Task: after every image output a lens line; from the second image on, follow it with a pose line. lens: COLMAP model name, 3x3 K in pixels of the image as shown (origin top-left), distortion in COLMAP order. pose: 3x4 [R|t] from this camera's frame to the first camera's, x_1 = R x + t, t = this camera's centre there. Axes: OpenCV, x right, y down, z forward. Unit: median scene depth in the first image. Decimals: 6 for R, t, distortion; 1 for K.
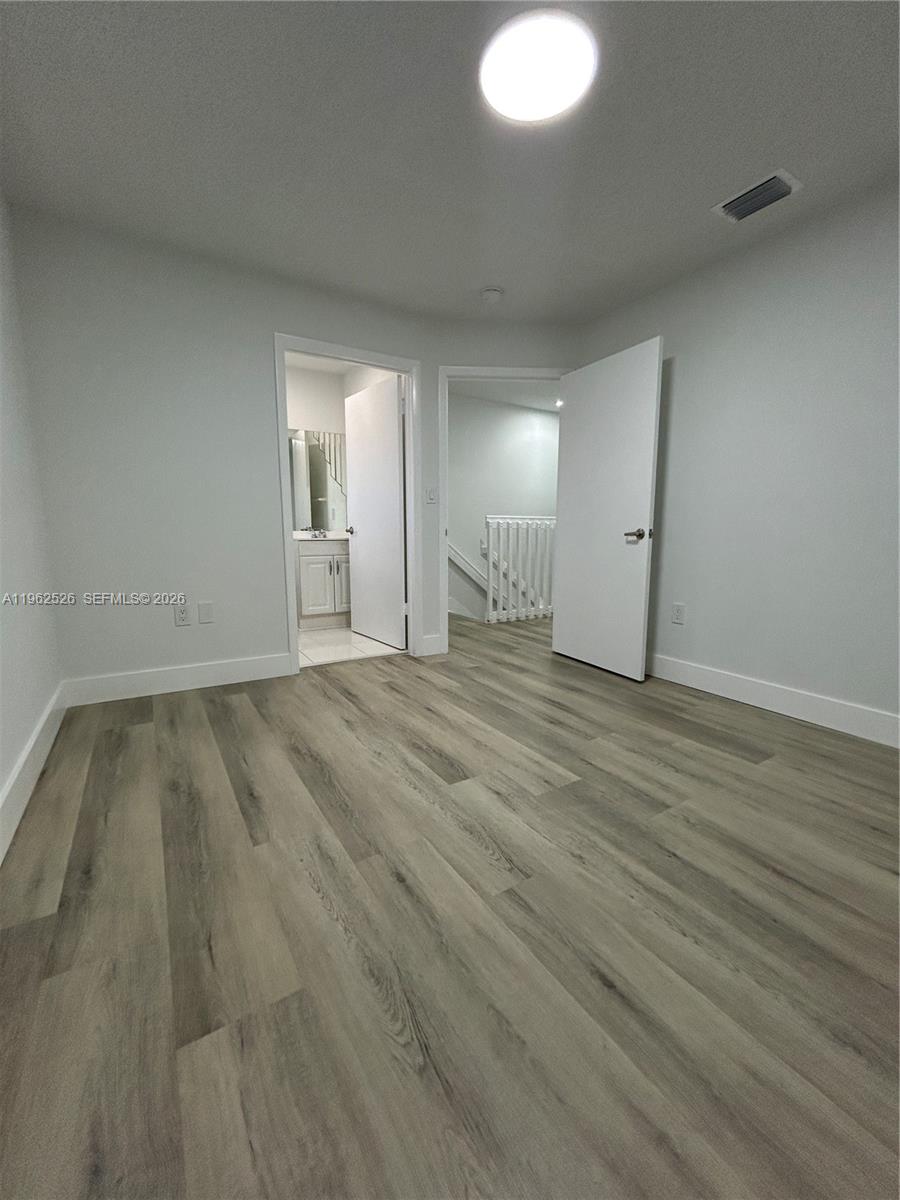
lens RADIAL K [[483.9, 0, 449.0], [0, 483.9, 603.9], [0, 0, 1]] dist [0.000186, 0.001406]
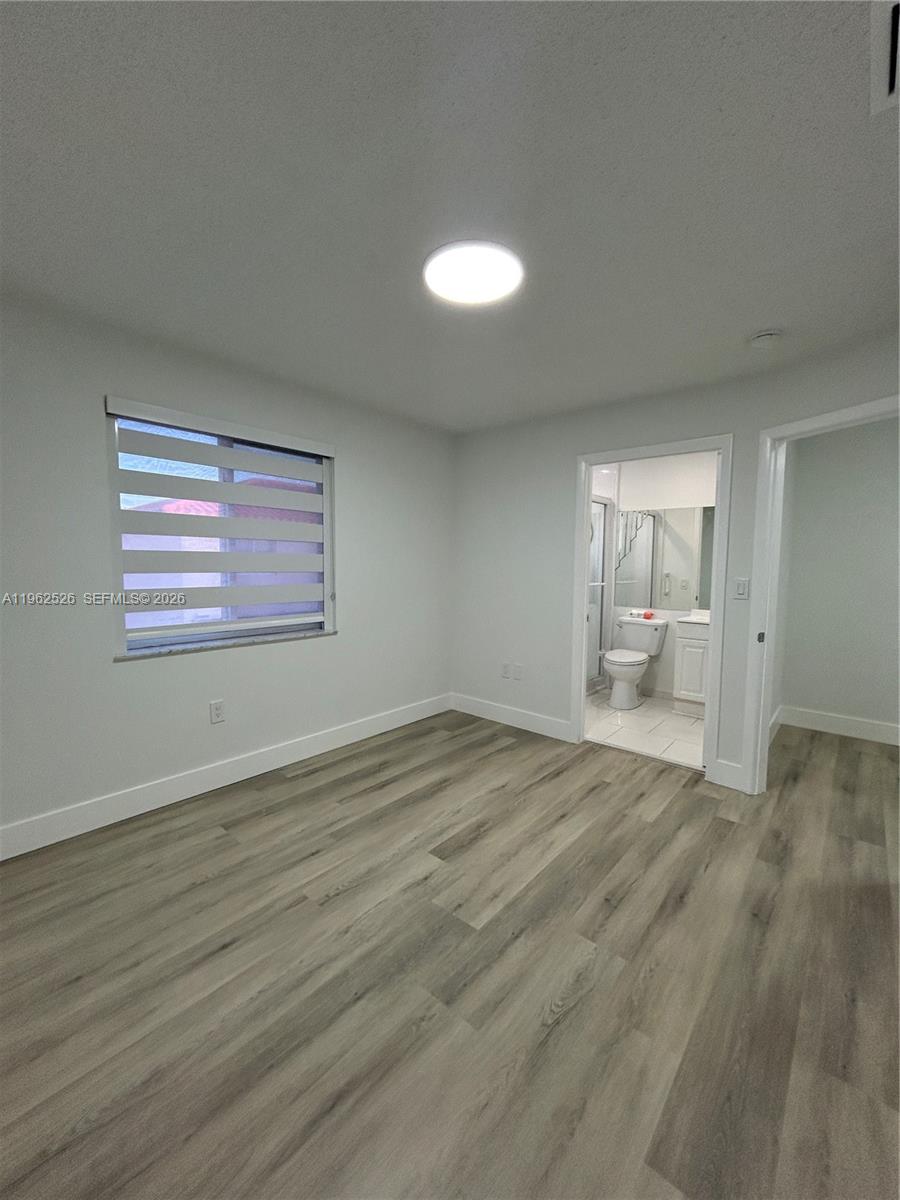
lens RADIAL K [[483.9, 0, 451.0], [0, 483.9, 599.2], [0, 0, 1]] dist [0.000186, 0.001406]
pose [[0.301471, 0.067234, -0.951102, 1.031744], [-0.157322, 0.987346, 0.019930, -0.261406], [0.940407, 0.143621, 0.308233, 0.534114]]
